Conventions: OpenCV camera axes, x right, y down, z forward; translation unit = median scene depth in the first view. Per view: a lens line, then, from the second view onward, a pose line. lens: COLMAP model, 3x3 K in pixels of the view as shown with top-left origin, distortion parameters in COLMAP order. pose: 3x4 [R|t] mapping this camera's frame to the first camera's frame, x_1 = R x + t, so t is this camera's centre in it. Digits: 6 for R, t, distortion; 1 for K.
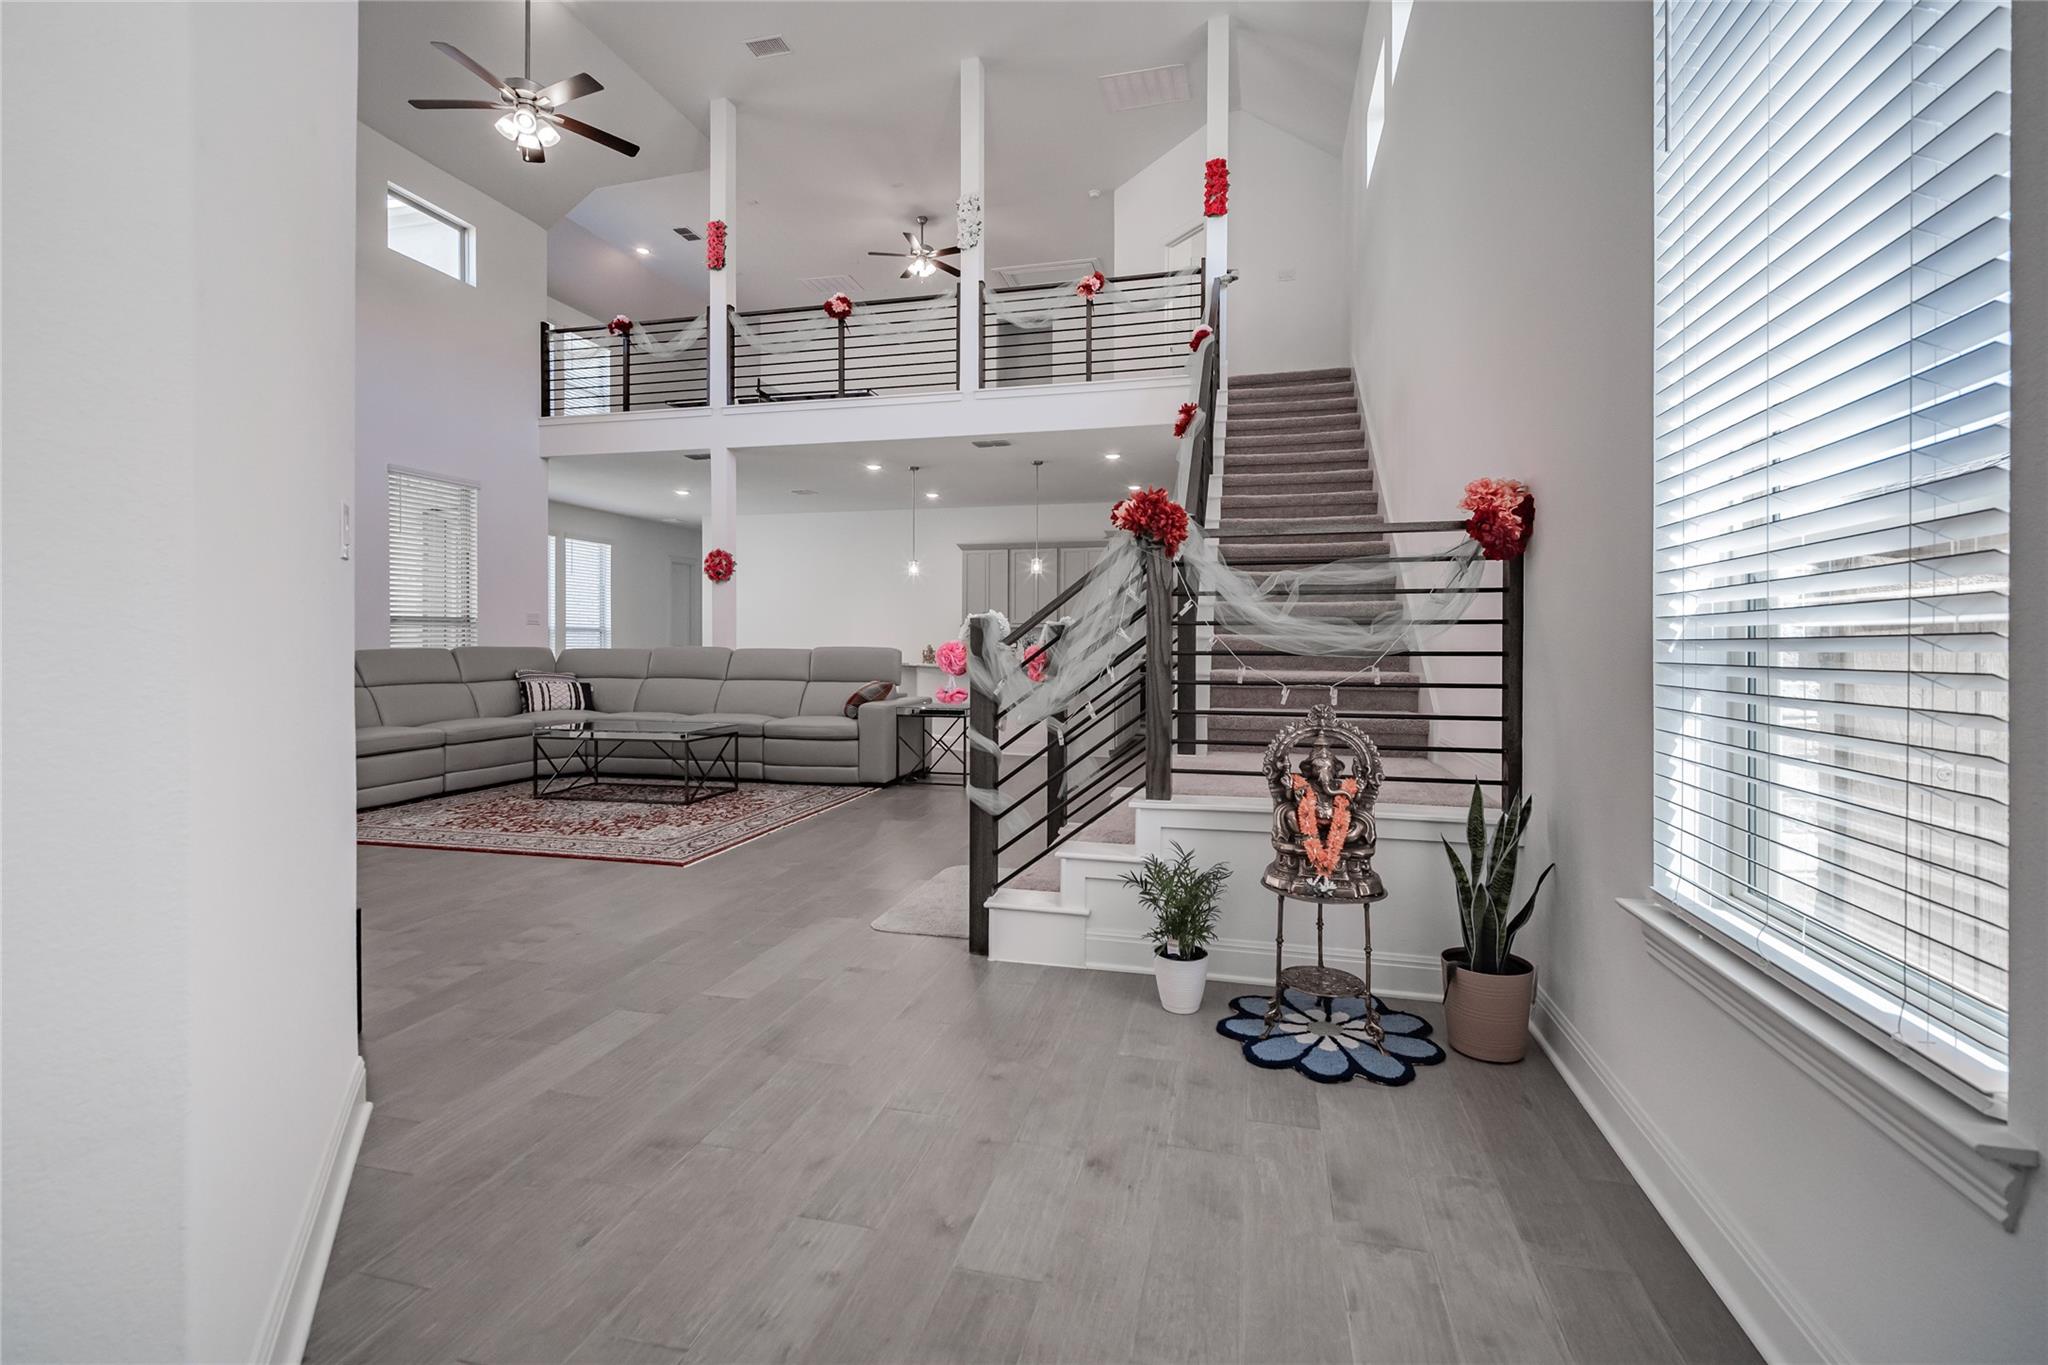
lens RADIAL K [[856.6, 0, 1007.1], [0, 856.6, 669.2], [0, 0, 1]] dist [0.026923, -0.016759]
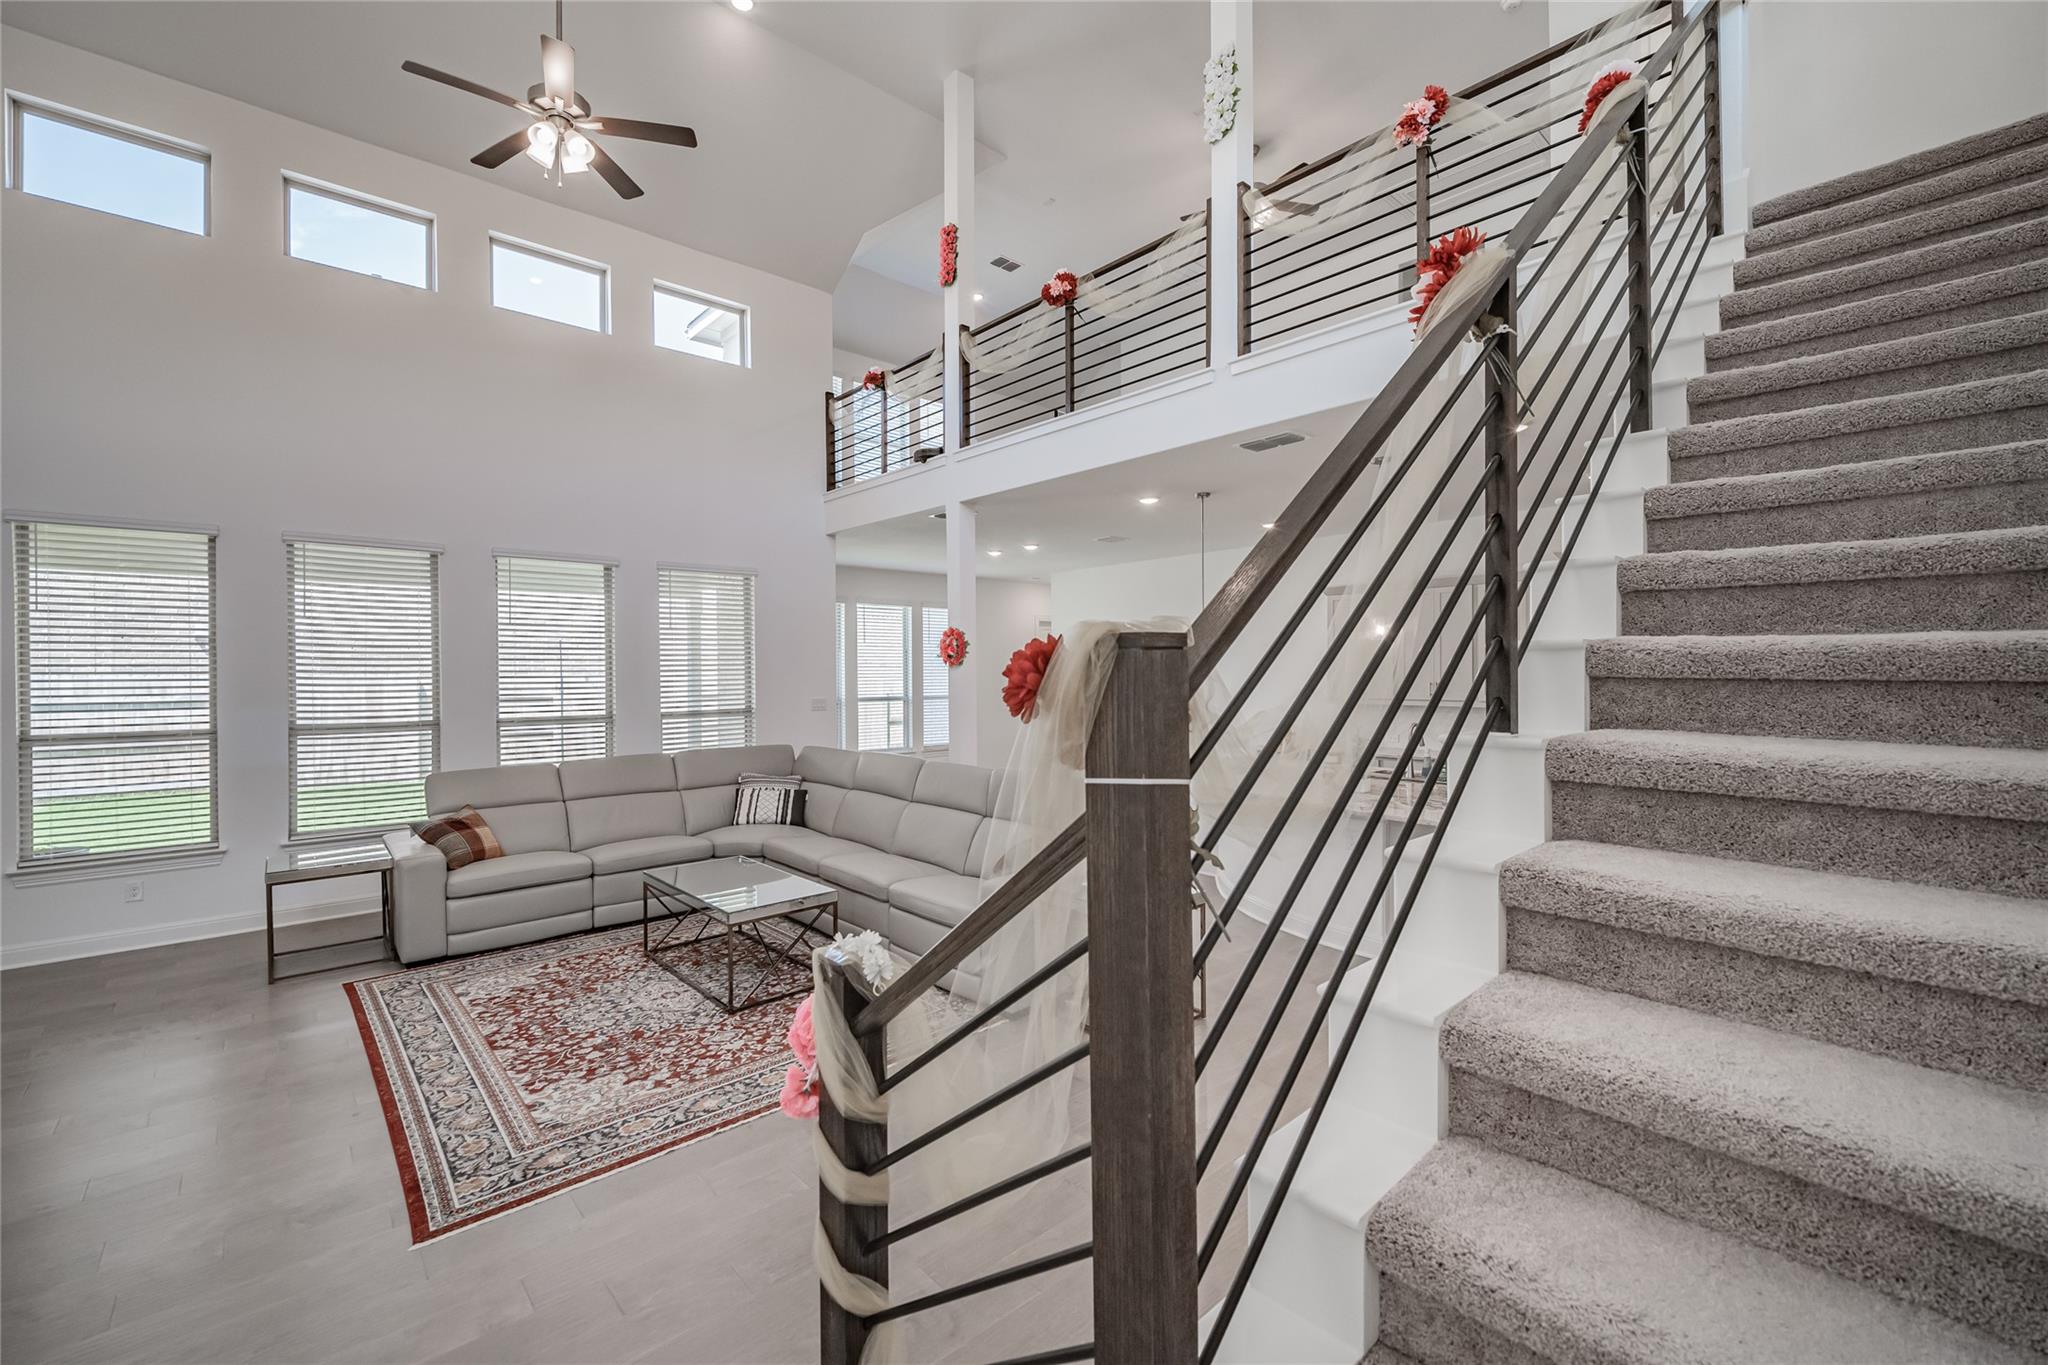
lens RADIAL K [[845.5, 0, 1024.0], [0, 845.5, 682.5], [0, 0, 1]] dist [0.025950, -0.000059]
pose [[0.841513, -0.008004, -0.540178, 0.160114], [-0.000694, 0.999873, -0.015898, -0.077336], [0.540237, 0.013753, 0.841401, 0.380777]]
